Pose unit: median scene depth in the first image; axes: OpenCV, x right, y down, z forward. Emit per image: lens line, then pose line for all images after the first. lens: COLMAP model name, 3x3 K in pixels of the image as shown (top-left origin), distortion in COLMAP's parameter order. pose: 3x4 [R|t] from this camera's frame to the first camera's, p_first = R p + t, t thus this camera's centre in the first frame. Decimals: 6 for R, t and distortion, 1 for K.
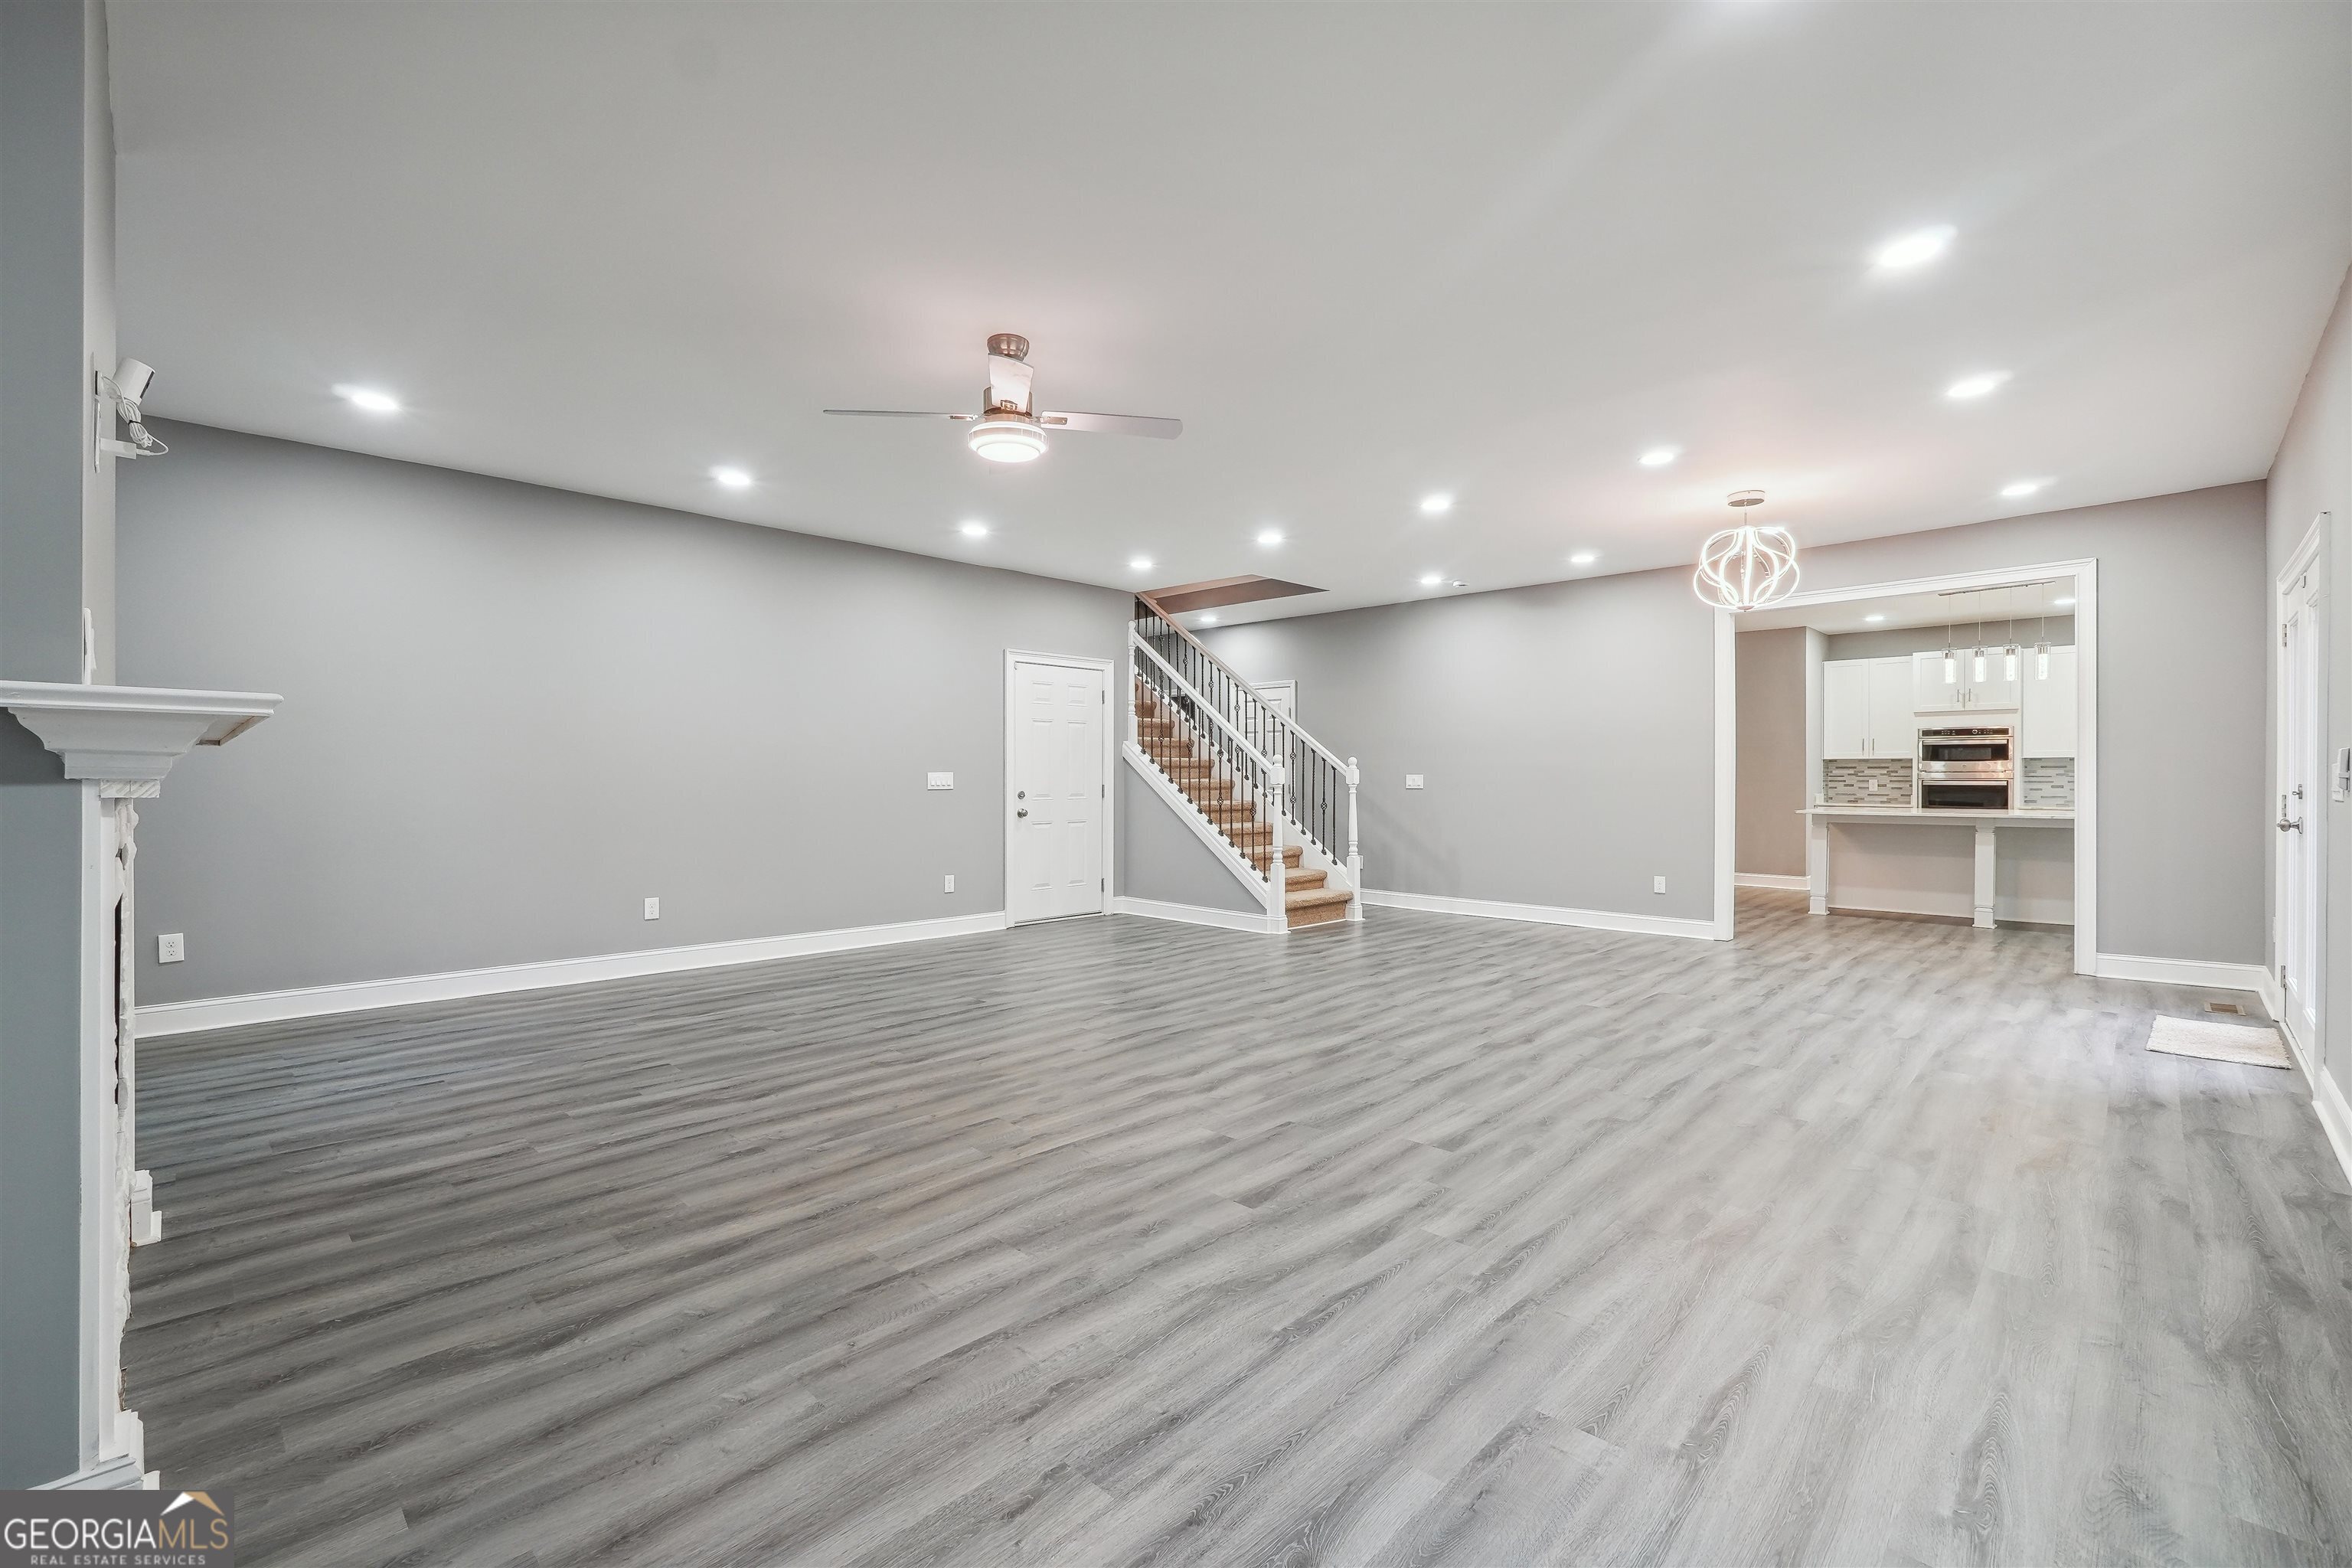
lens RADIAL K [[1013.2, 0, 1162.4], [0, 1013.2, 776.2], [0, 0, 1]] dist [-0.013900, 0.004236]
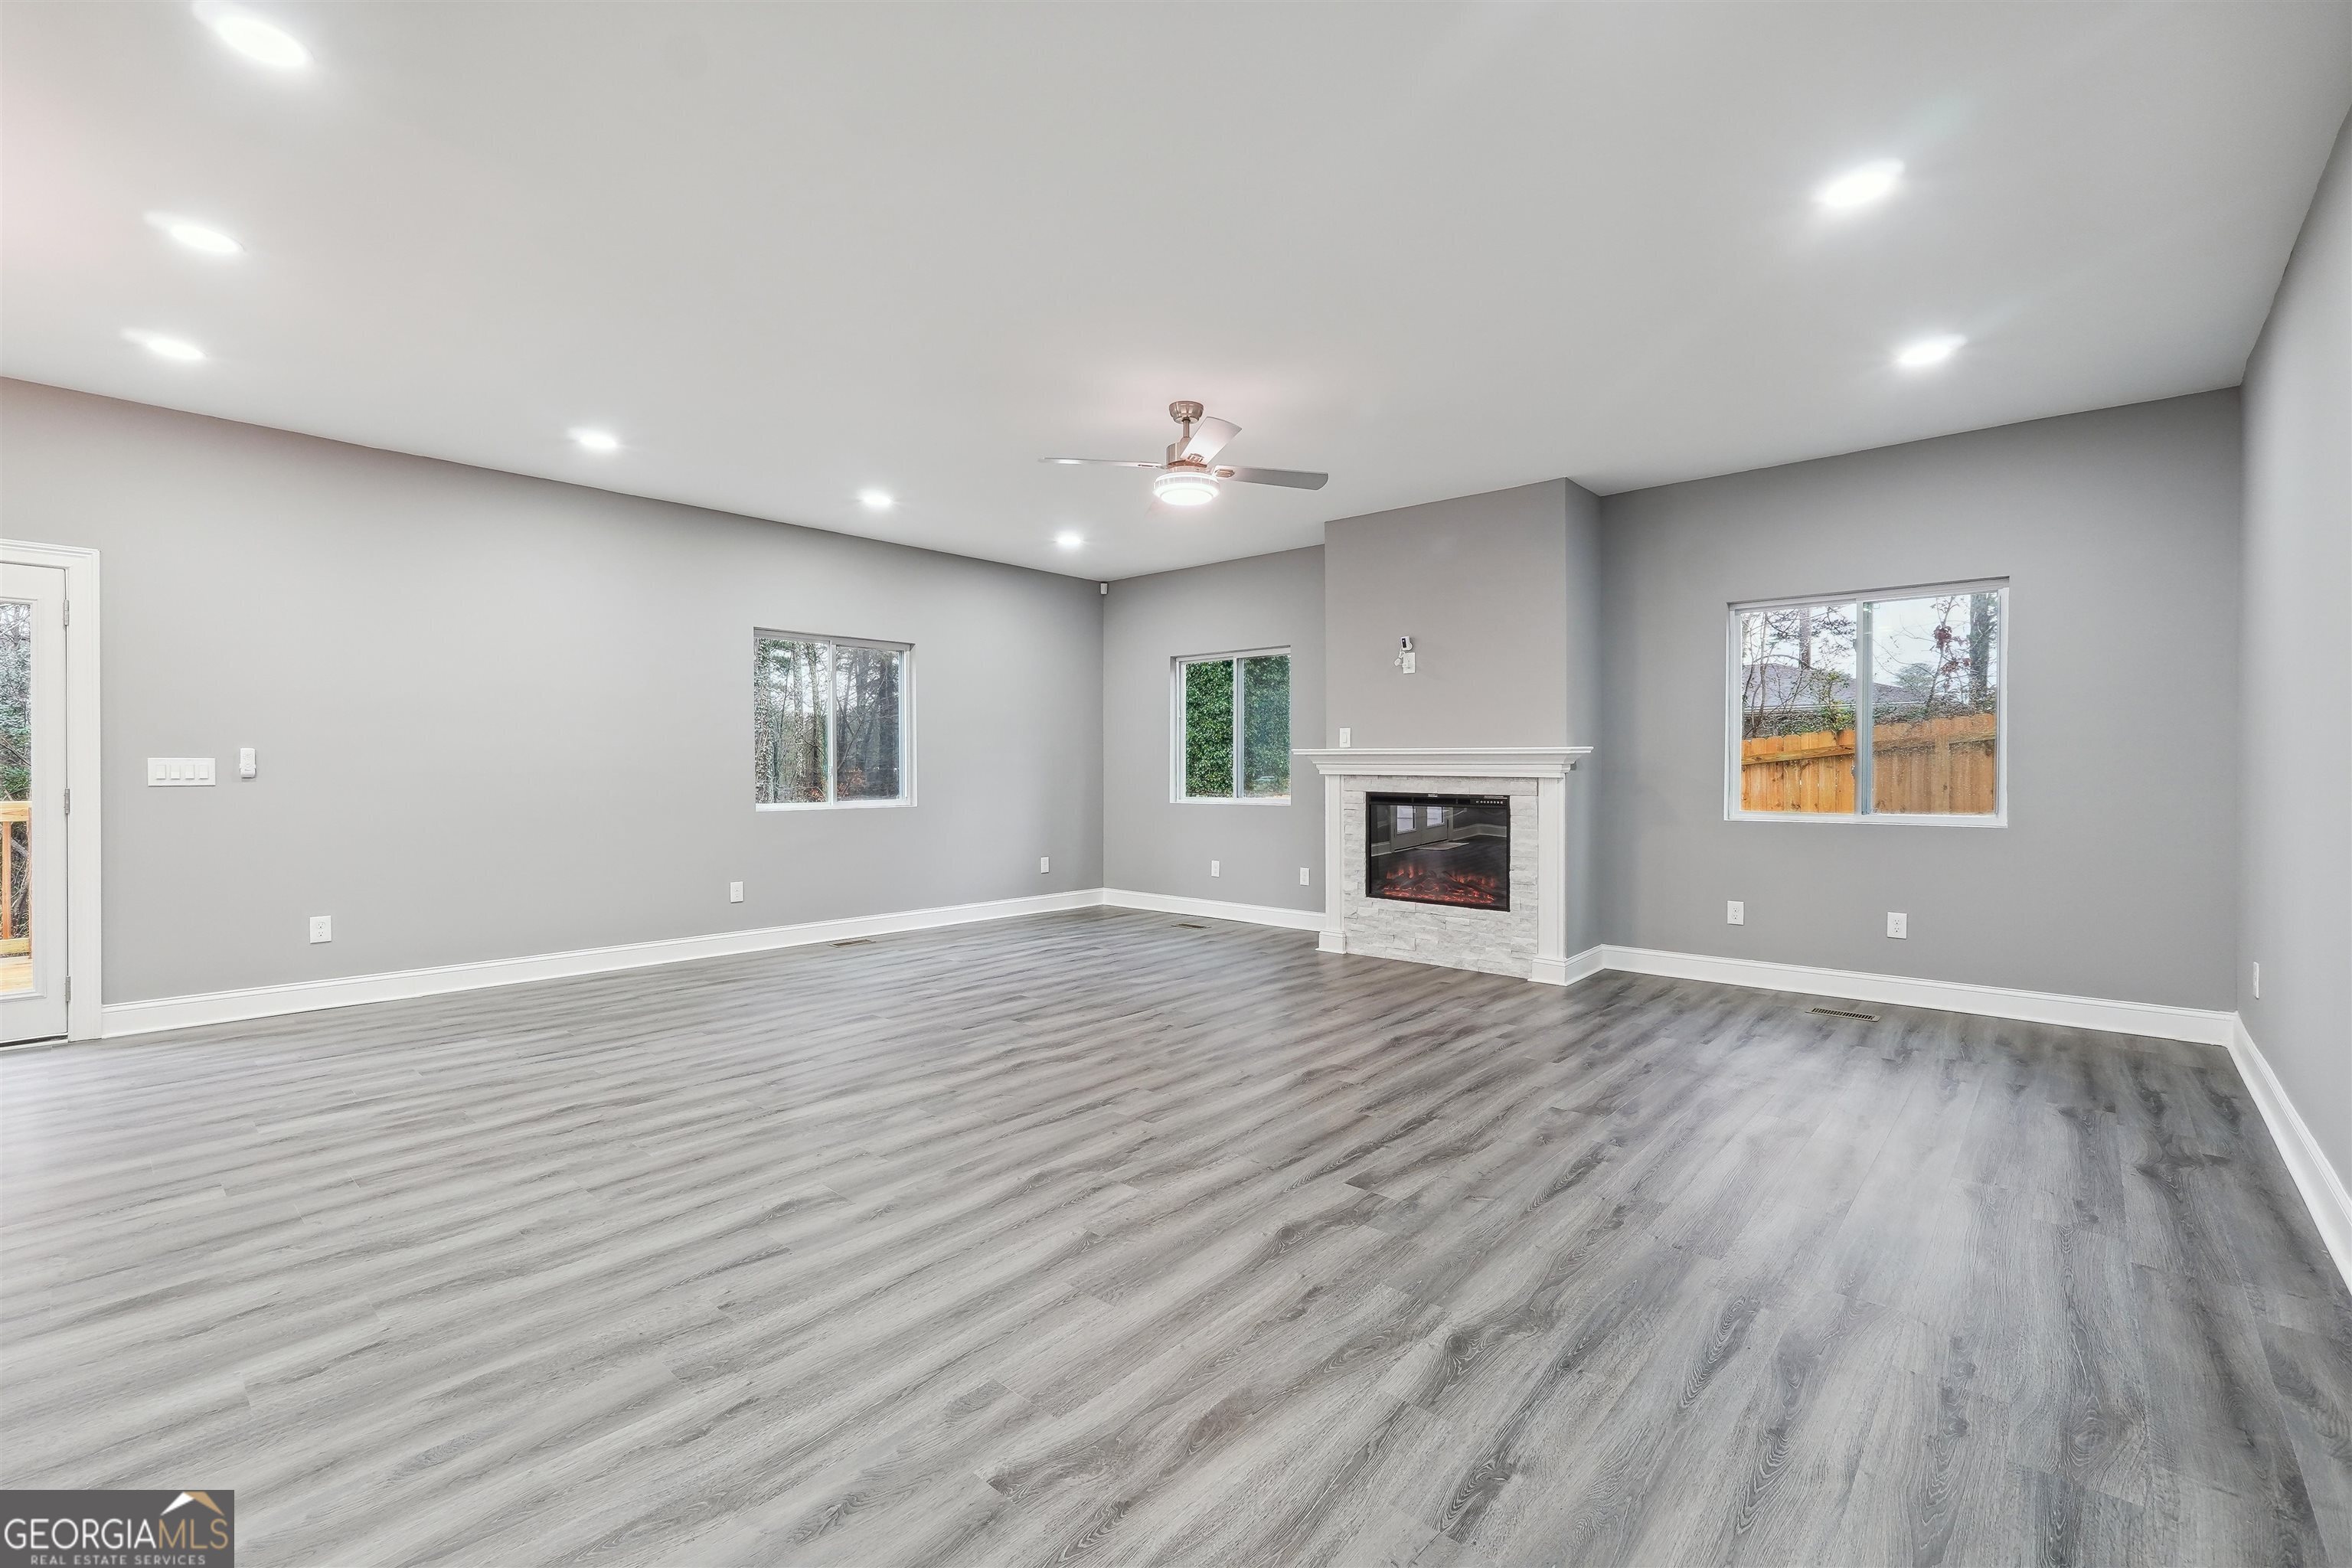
lens RADIAL K [[1013.2, 0, 1163.5], [0, 1013.2, 792.2], [0, 0, 1]] dist [-0.013900, 0.004236]
pose [[-0.999113, -0.000710, -0.042113, -0.071016], [-0.001683, 0.999732, 0.023067, 0.000910], [0.042085, 0.023118, -0.998847, 2.067628]]
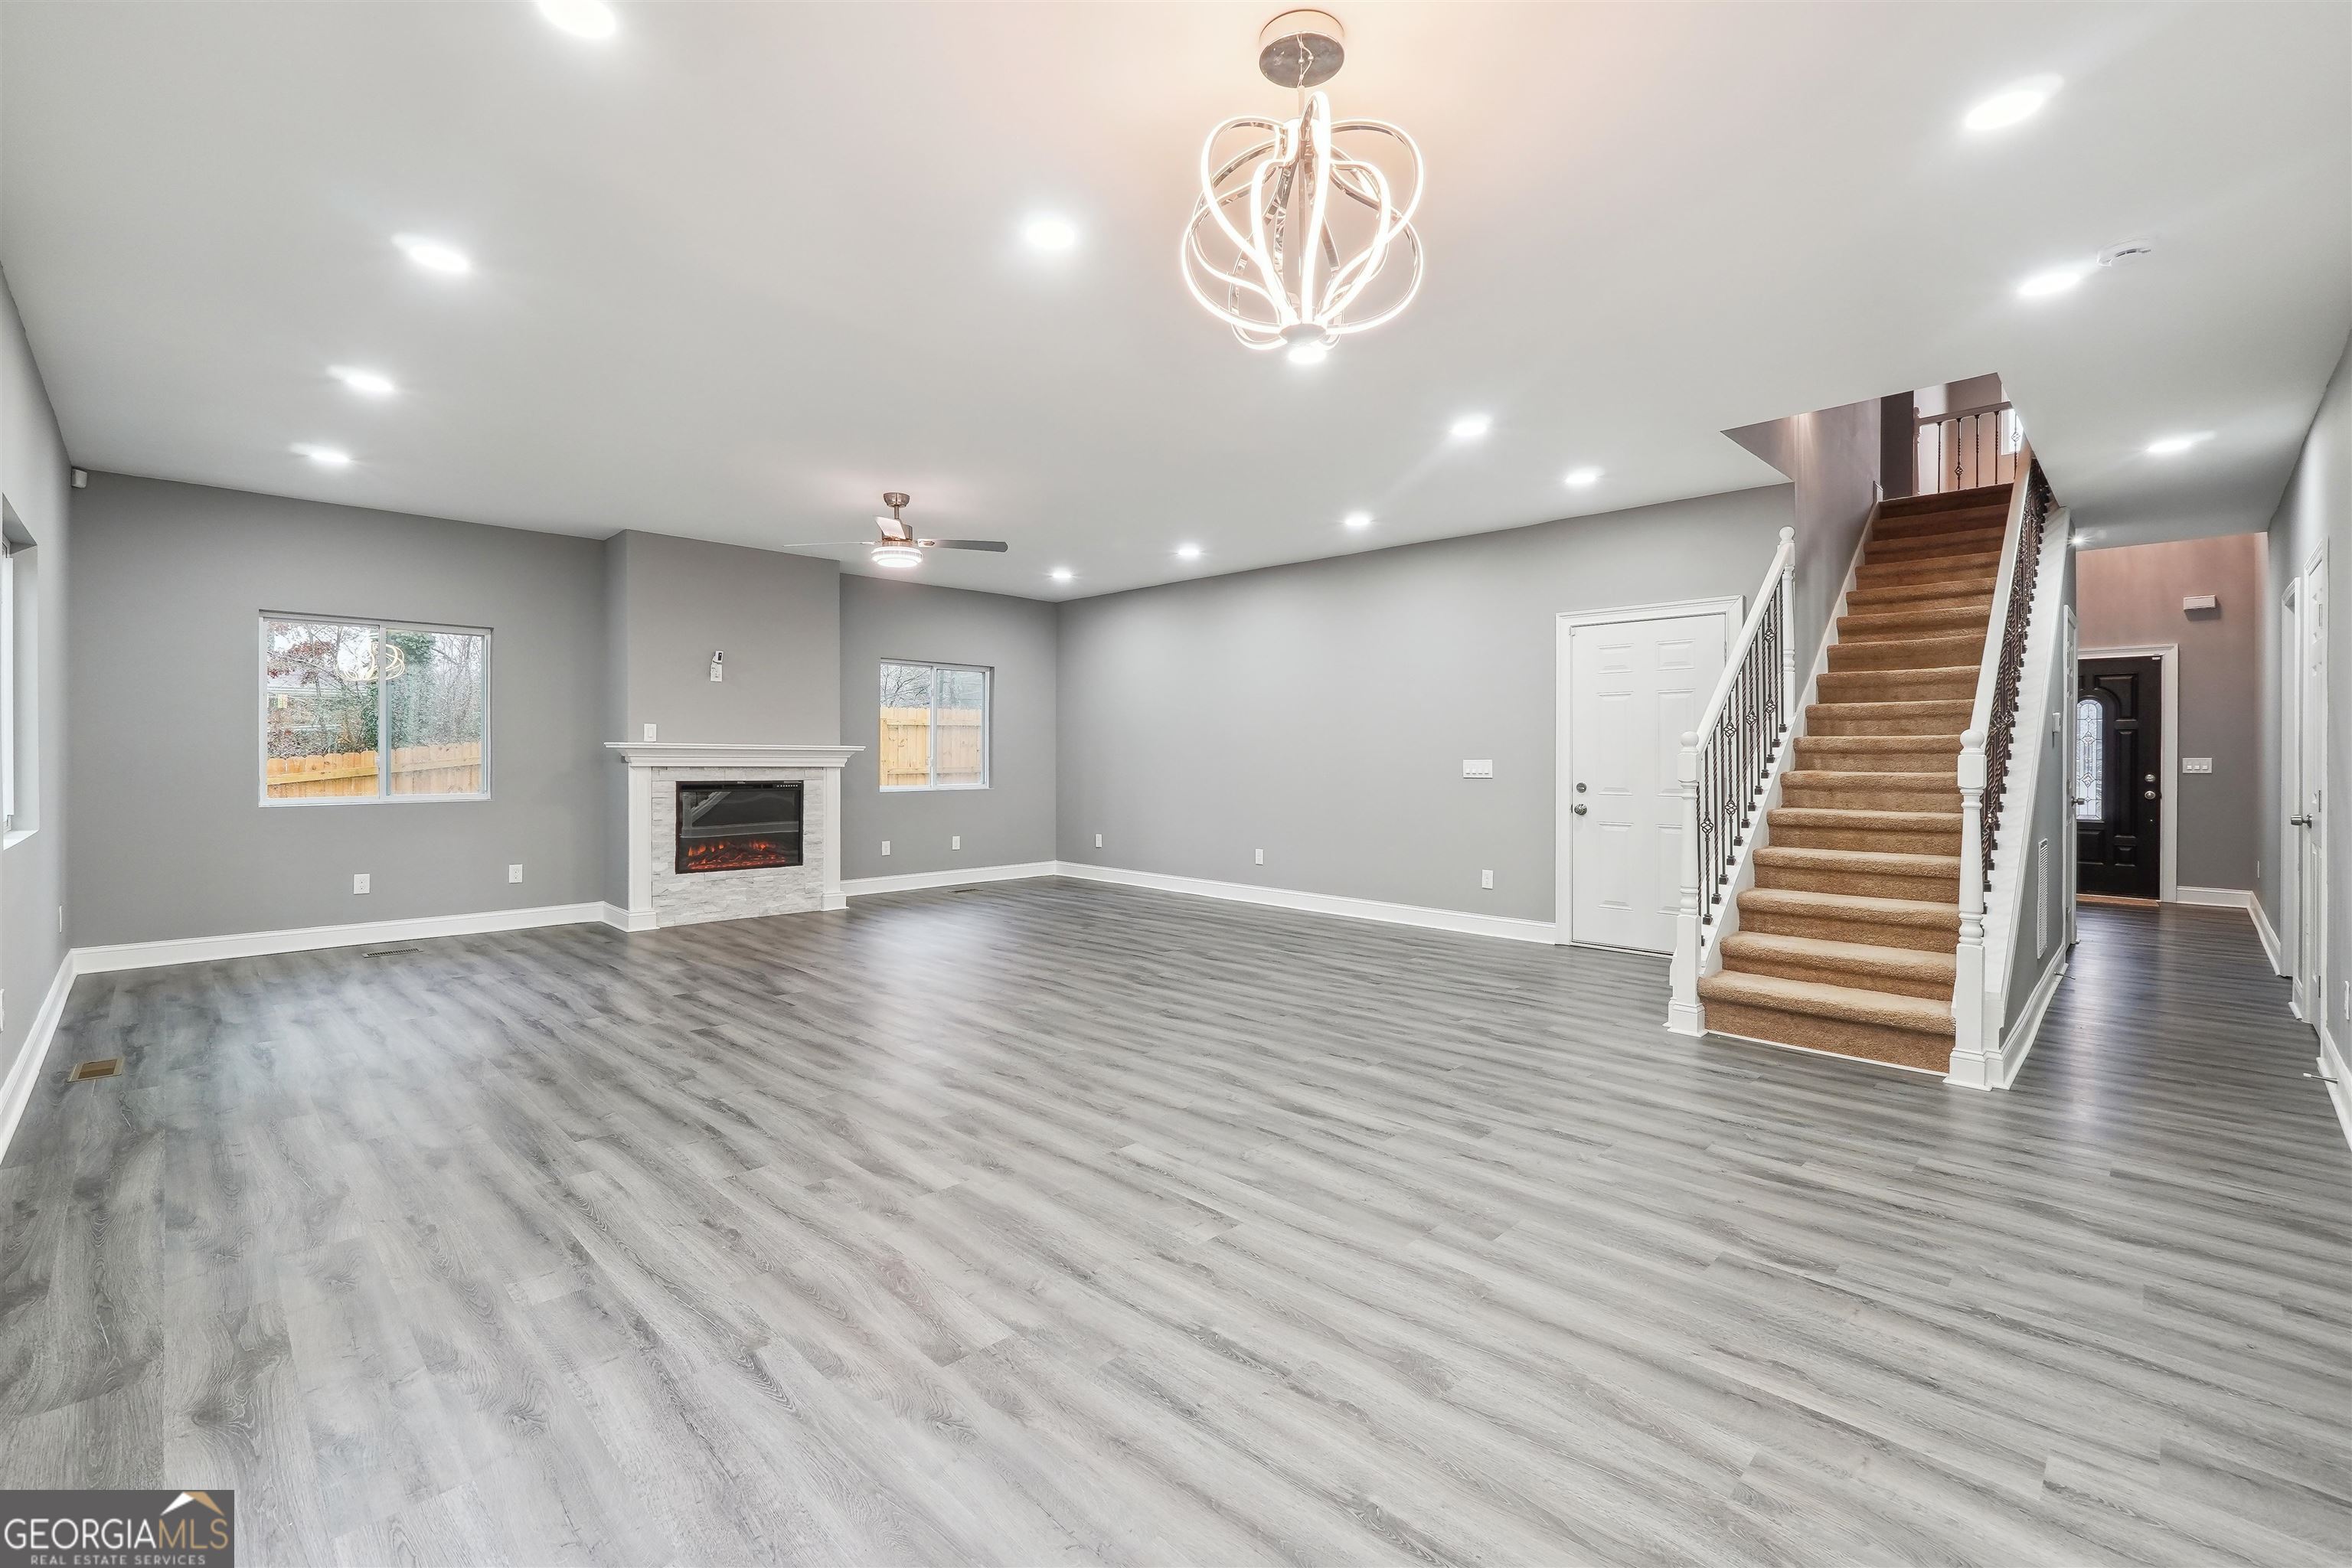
lens RADIAL K [[1013.2, 0, 1177.8], [0, 1013.2, 760.1], [0, 0, 1]] dist [-0.013900, 0.004236]
pose [[-0.007493, 0.003716, -0.999965, 1.380094], [-0.003047, 0.999988, 0.003739, -0.011206], [0.999967, 0.003074, -0.007482, 1.379749]]
